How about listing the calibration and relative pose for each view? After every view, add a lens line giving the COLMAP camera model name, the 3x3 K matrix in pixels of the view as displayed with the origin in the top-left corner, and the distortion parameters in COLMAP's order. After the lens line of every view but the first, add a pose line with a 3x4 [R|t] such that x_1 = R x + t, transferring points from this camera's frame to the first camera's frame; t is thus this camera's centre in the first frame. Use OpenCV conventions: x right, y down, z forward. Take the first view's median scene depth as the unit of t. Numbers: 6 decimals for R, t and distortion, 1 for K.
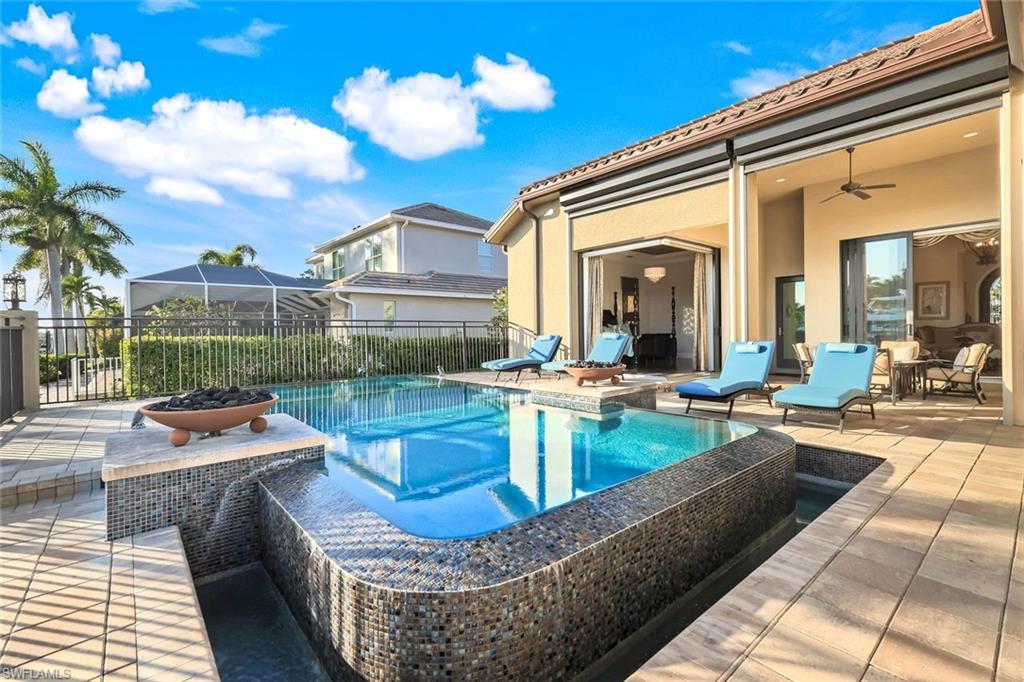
lens RADIAL K [[458.8, 0, 513.1], [0, 458.8, 334.2], [0, 0, 1]] dist [0.000556, 0.000112]
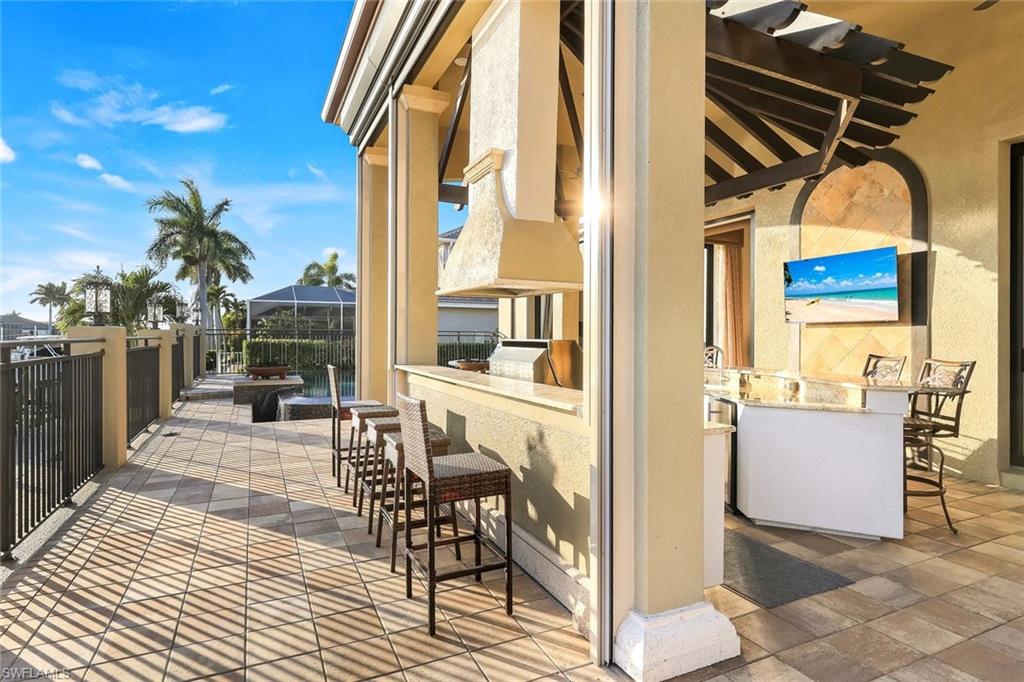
lens RADIAL K [[574.4, 0, 512.0], [0, 574.4, 341.0], [0, 0, 1]] dist [-0.003462, -0.000933]
pose [[0.961142, 0.017908, -0.275472, 0.204229], [-0.016488, 0.999836, 0.007469, -0.006080], [0.275560, -0.002637, 0.961280, -0.226819]]
